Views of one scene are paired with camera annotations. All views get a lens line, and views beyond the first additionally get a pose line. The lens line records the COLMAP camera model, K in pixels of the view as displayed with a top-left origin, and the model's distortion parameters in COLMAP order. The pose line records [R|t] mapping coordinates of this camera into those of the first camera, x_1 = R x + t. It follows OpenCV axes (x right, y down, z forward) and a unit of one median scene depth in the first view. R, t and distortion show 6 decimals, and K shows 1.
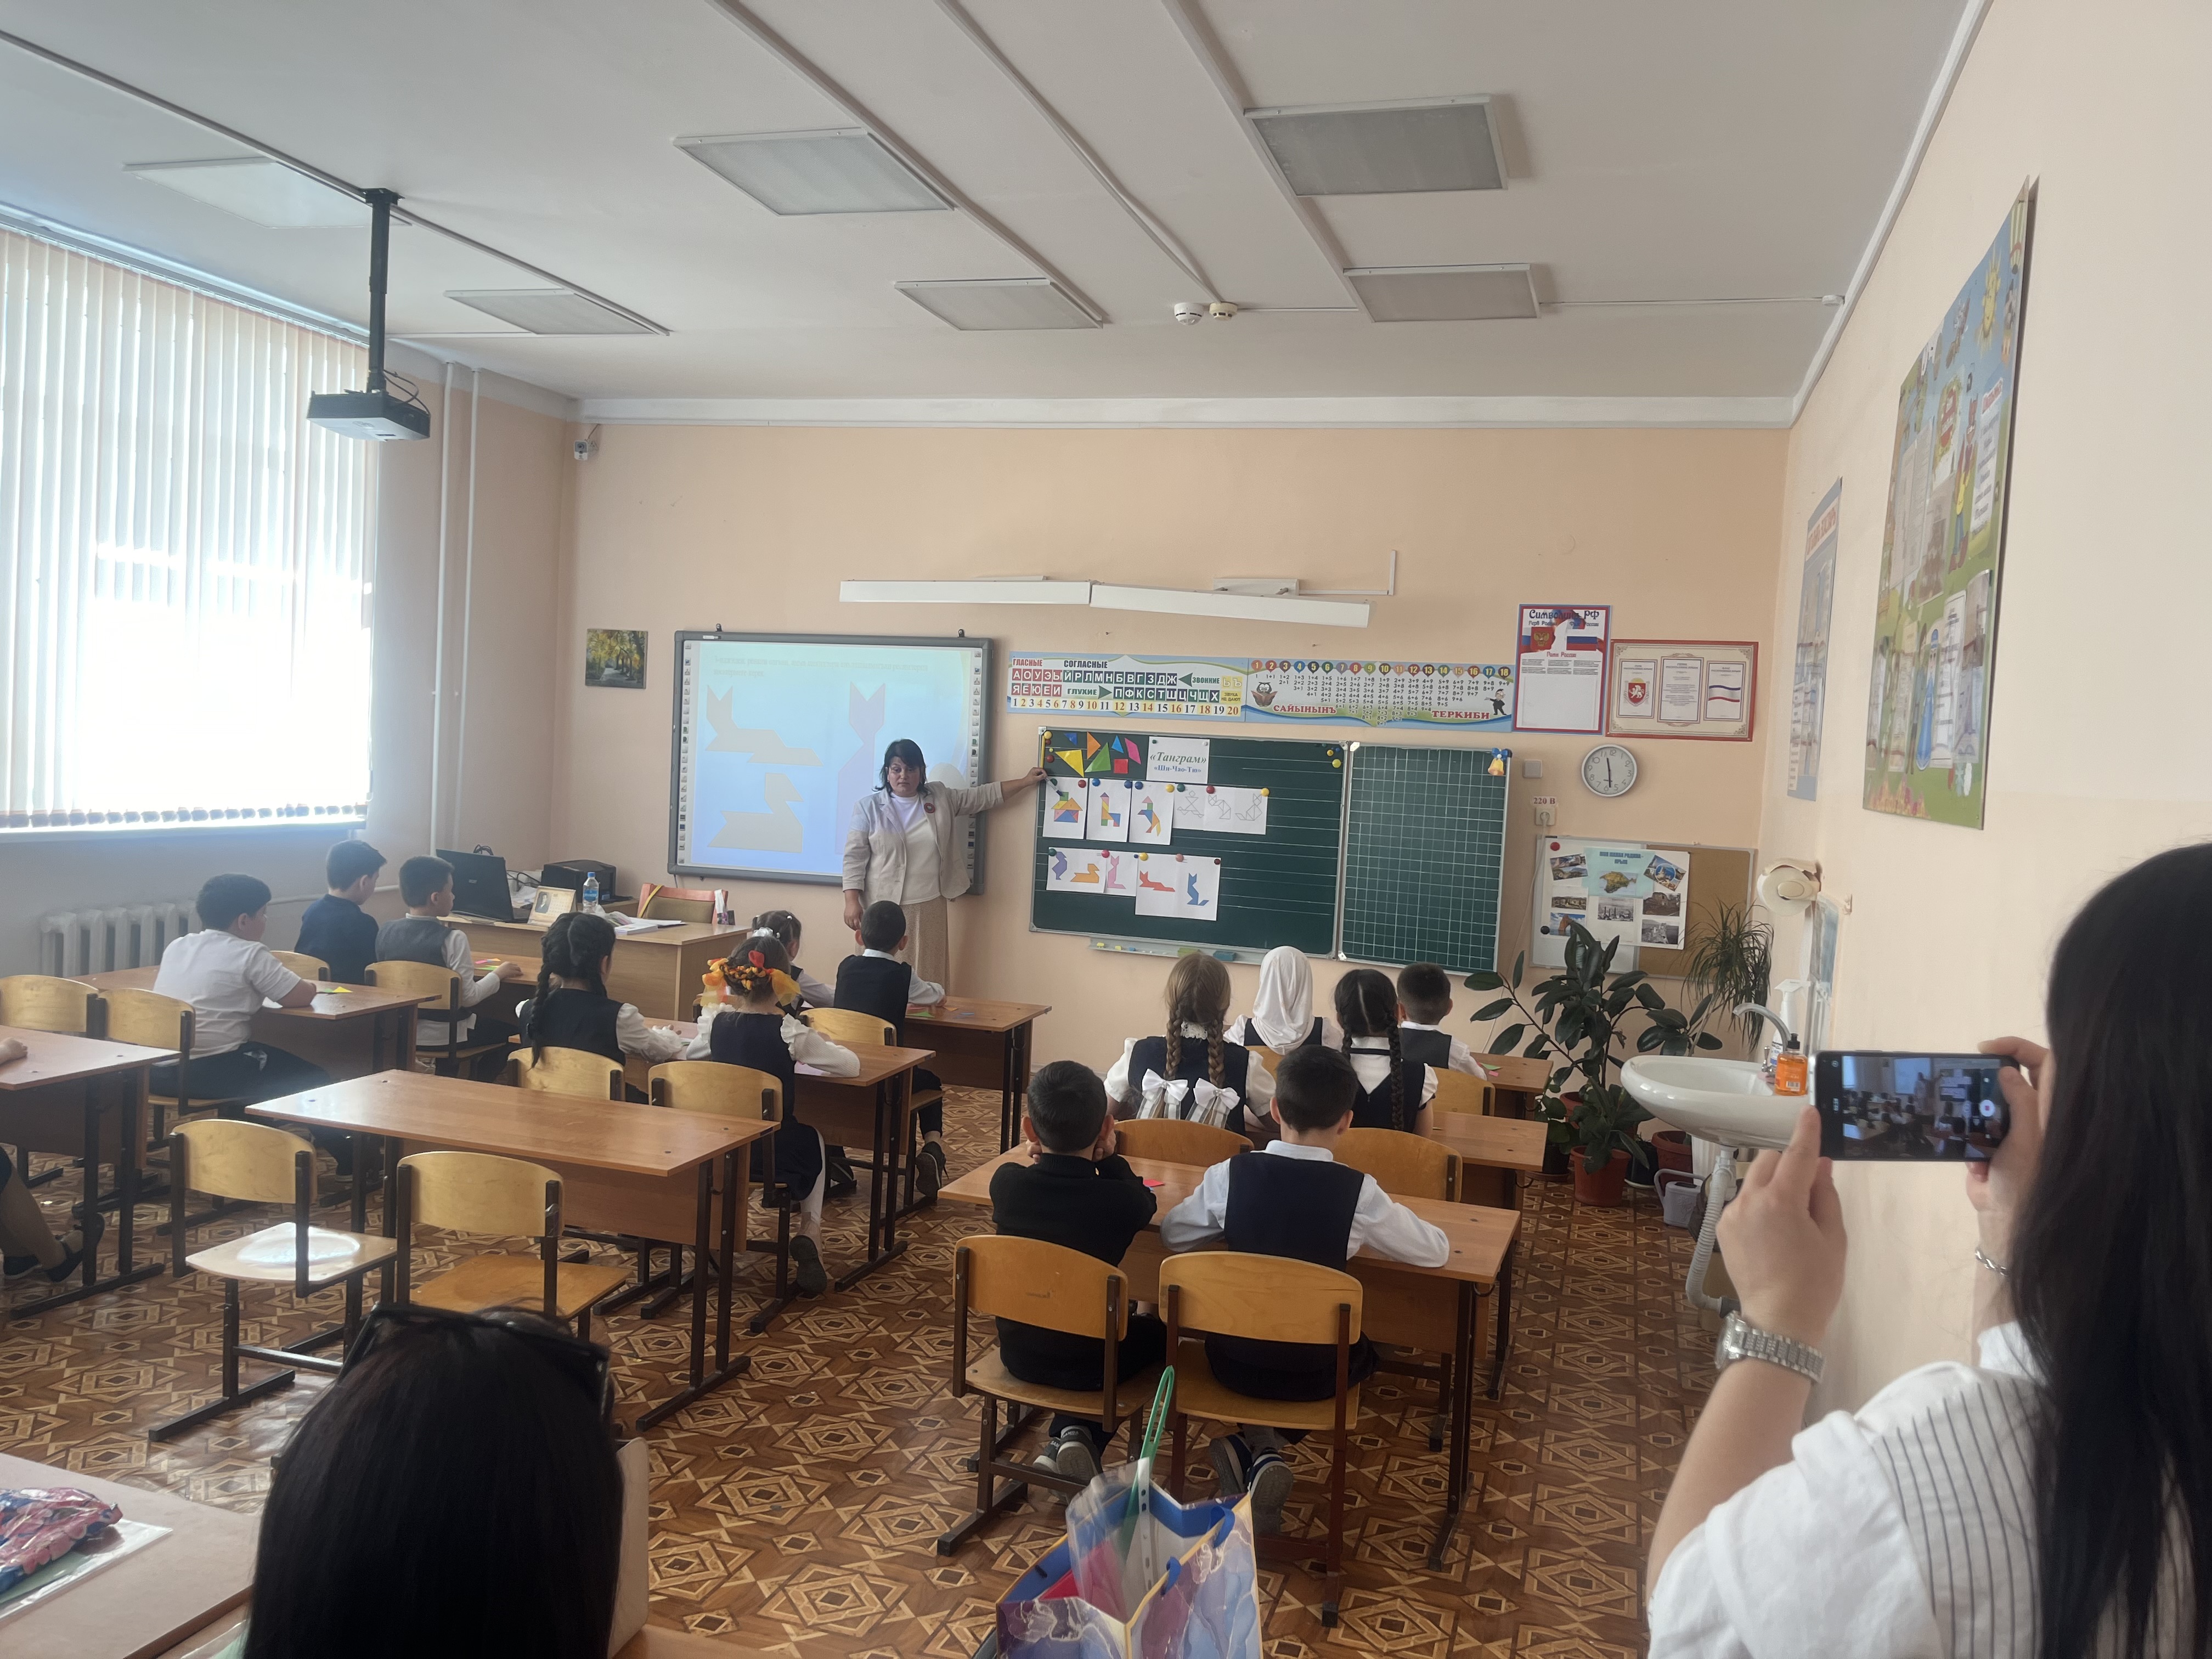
lens RADIAL K [[1671.8, 0, 1104.5], [0, 1671.8, 827.5], [0, 0, 1]] dist [0.075463, -0.104041]
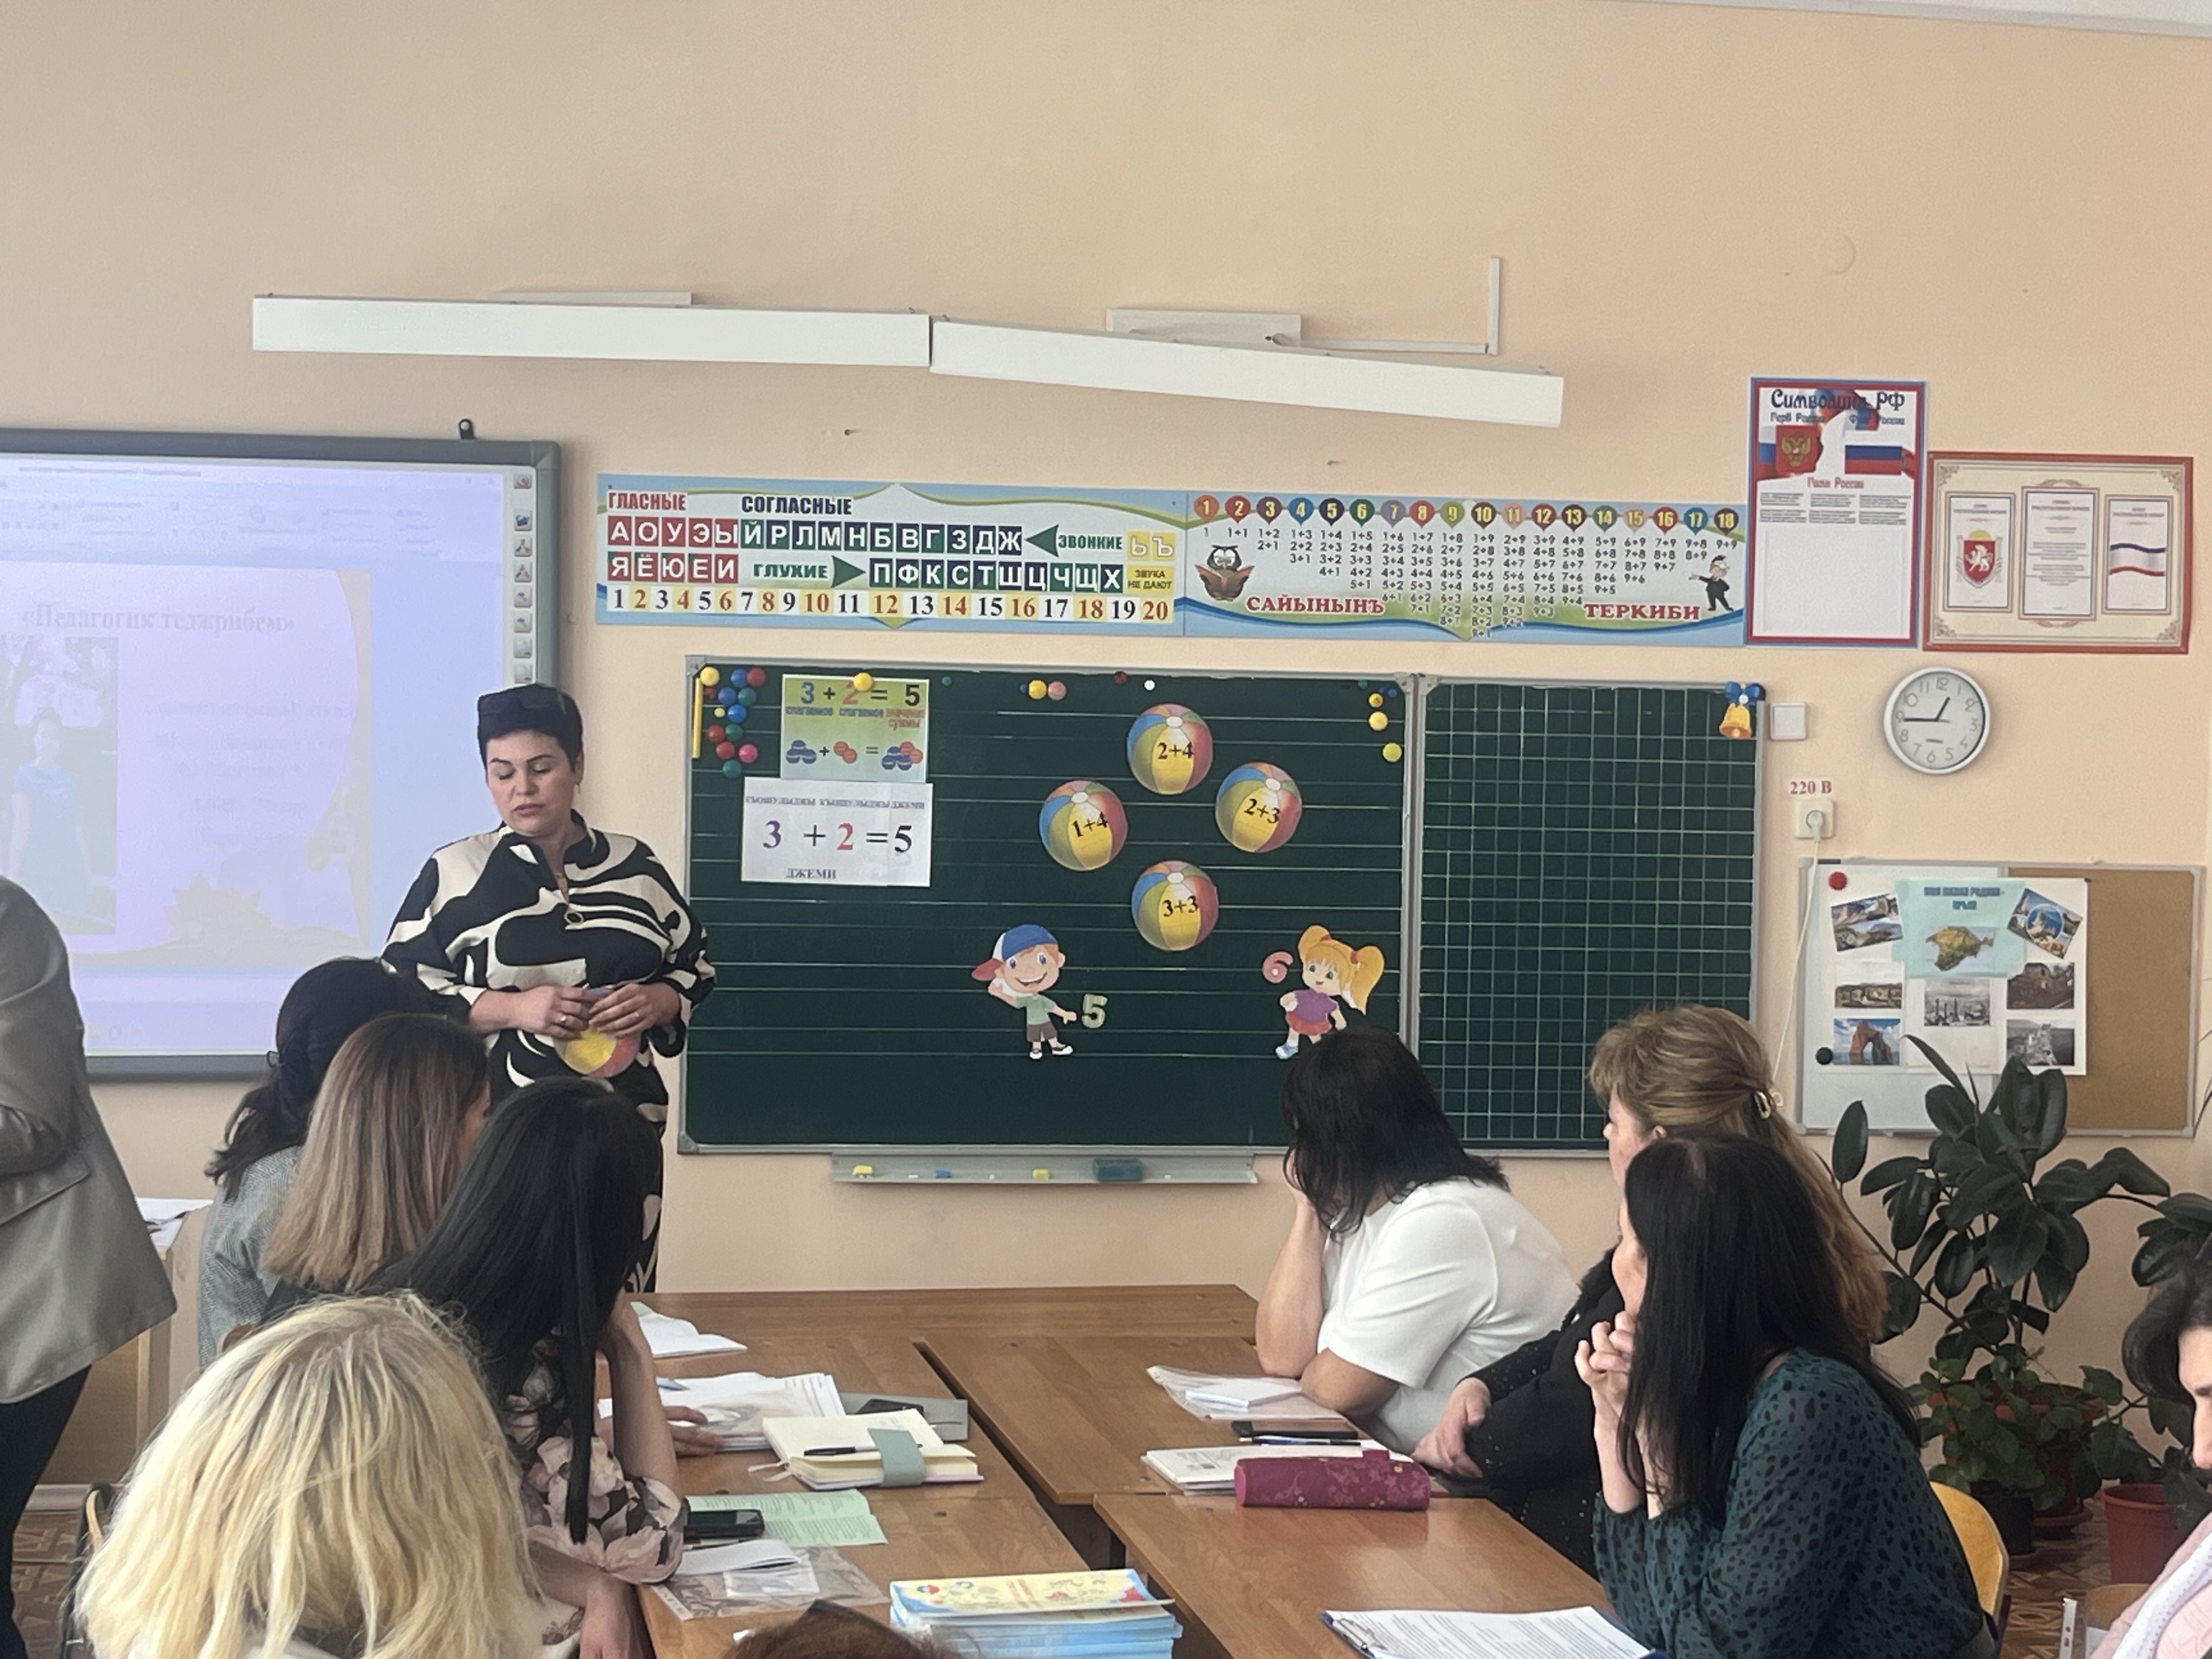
lens RADIAL K [[3916.7, 0, 1162.8], [0, 3916.7, 833.7], [0, 0, 1]] dist [0.108864, 0.000000]
pose [[0.880313, -0.046934, 0.472065, -0.436300], [0.047320, 0.998819, 0.011062, -0.024069], [-0.472027, 0.012600, 0.881494, 0.098861]]
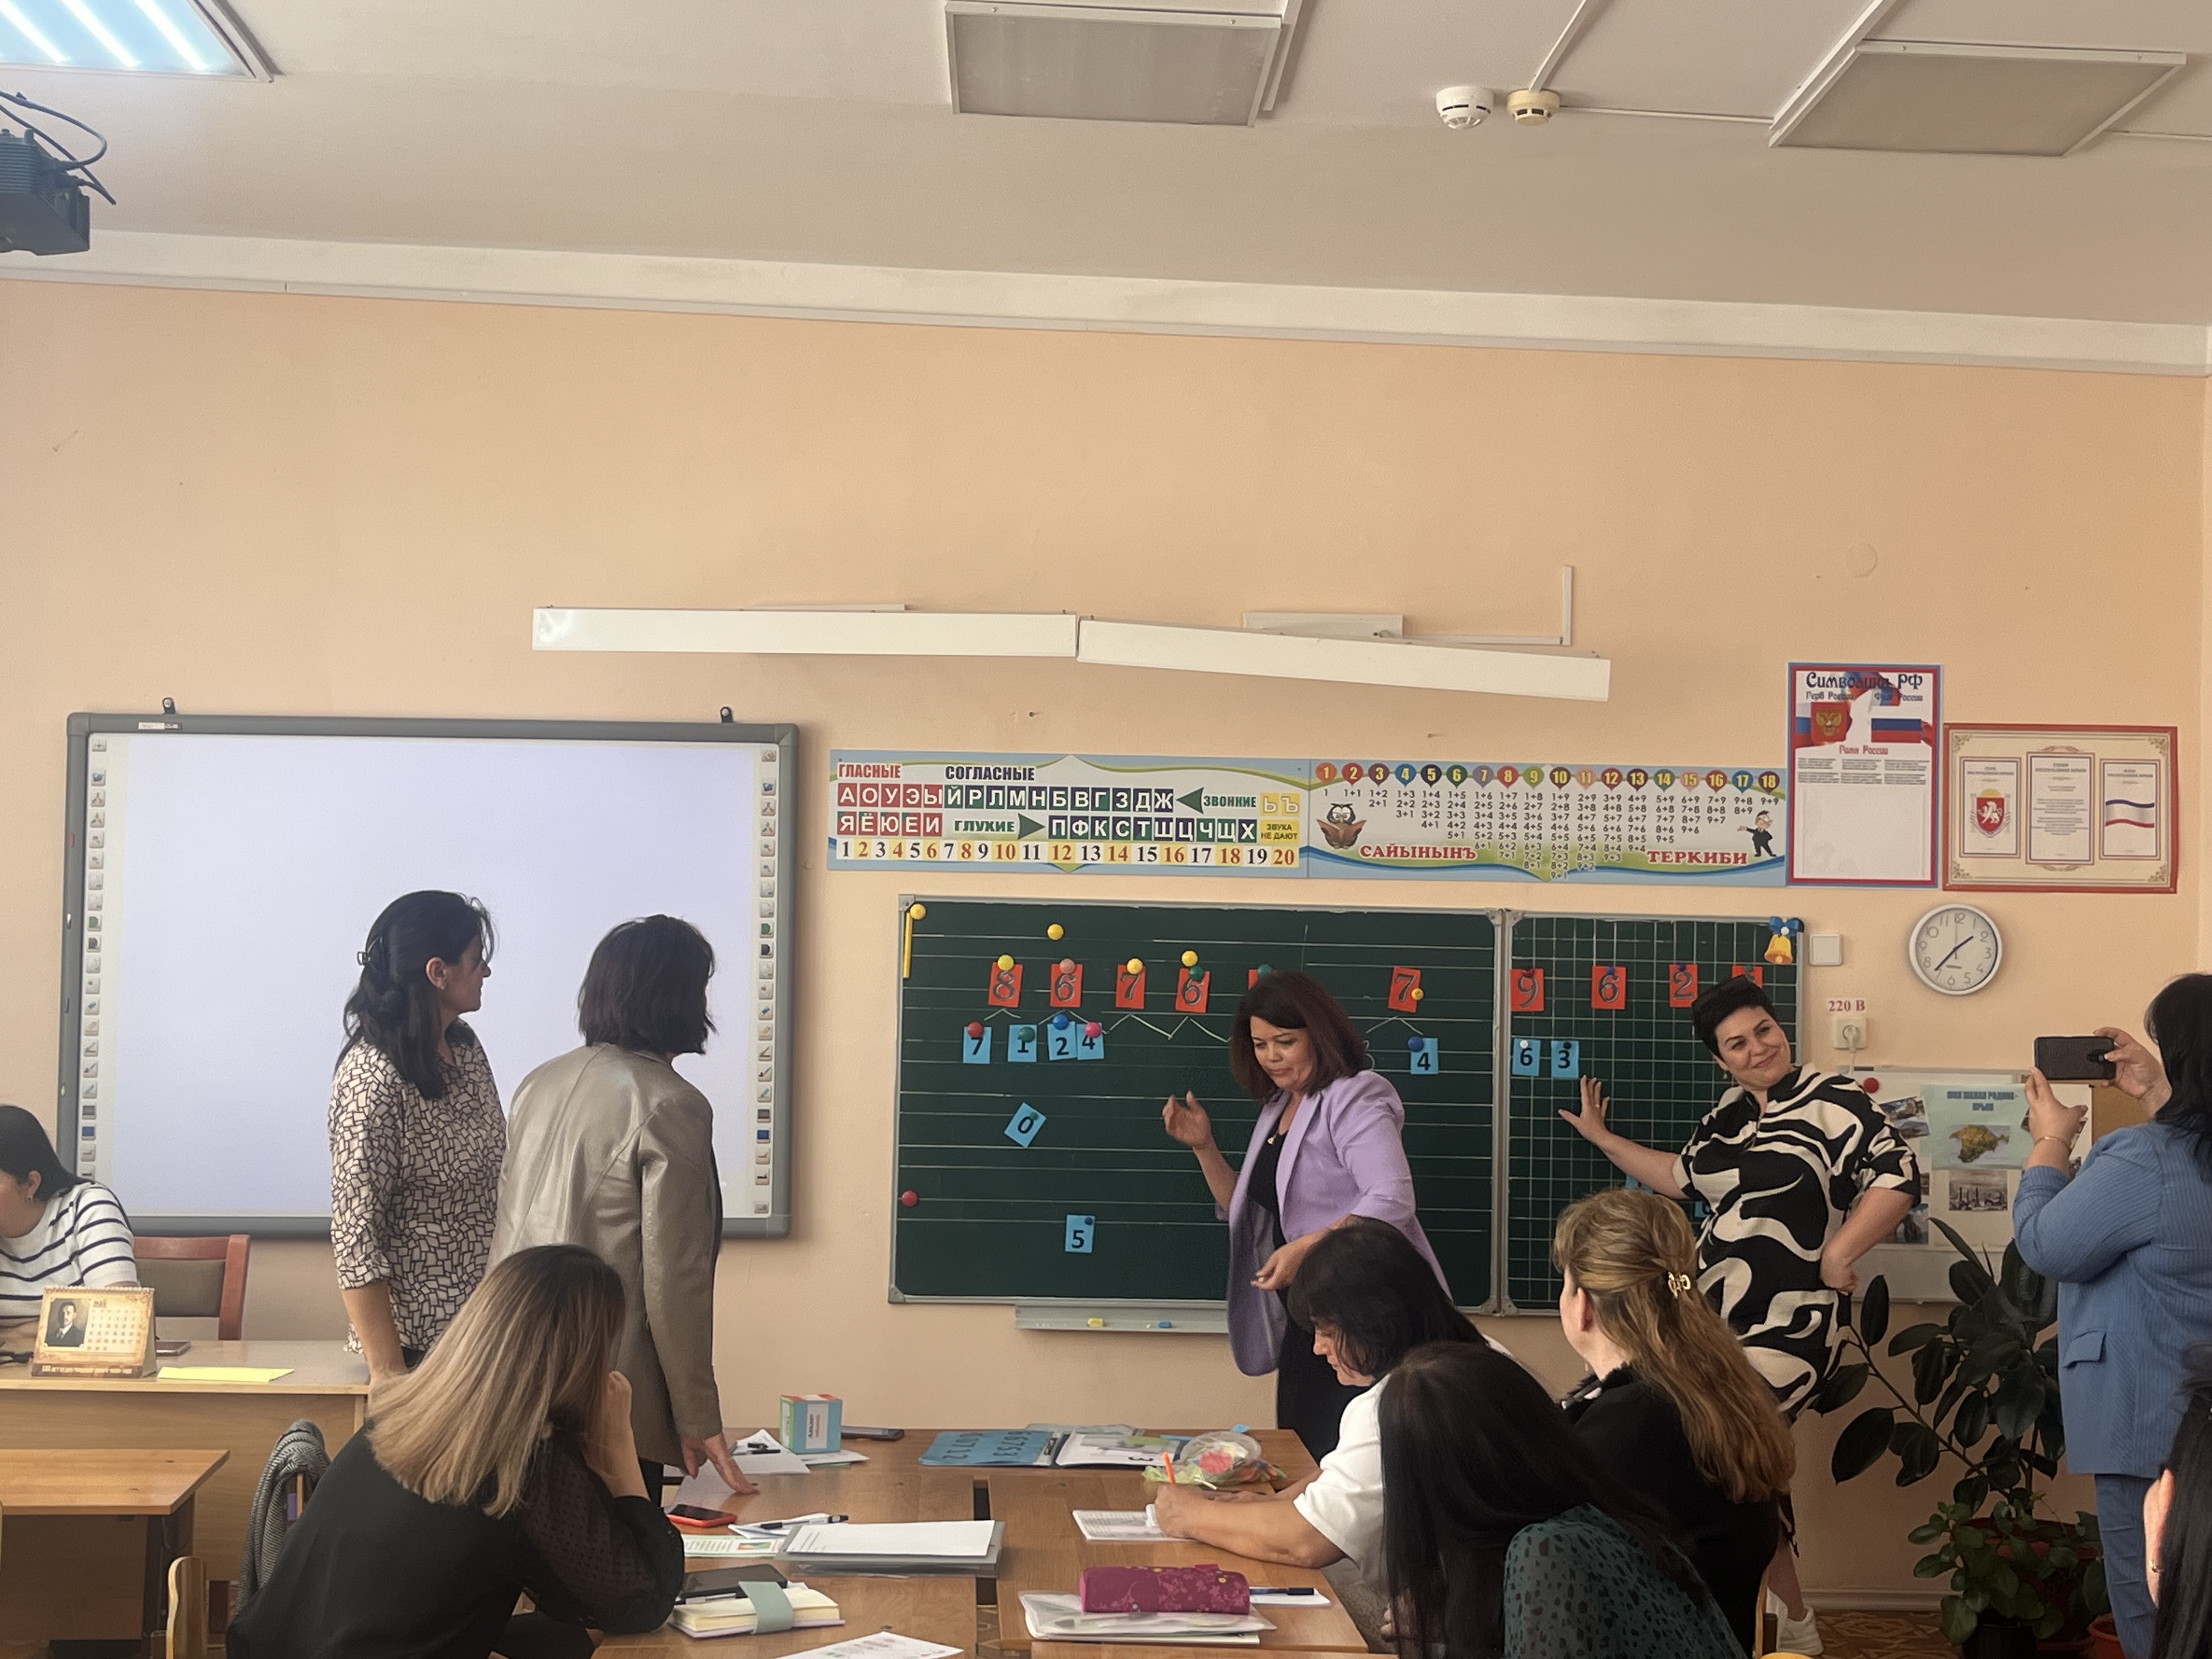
lens RADIAL K [[2848.8, 0, 1145.1], [0, 2848.8, 852.0], [0, 0, 1]] dist [0.060971, 0.000000]
pose [[0.936238, -0.018006, 0.350904, -0.302192], [0.043726, 0.996893, -0.065511, -0.014786], [-0.348635, 0.076678, 0.934117, 0.176264]]
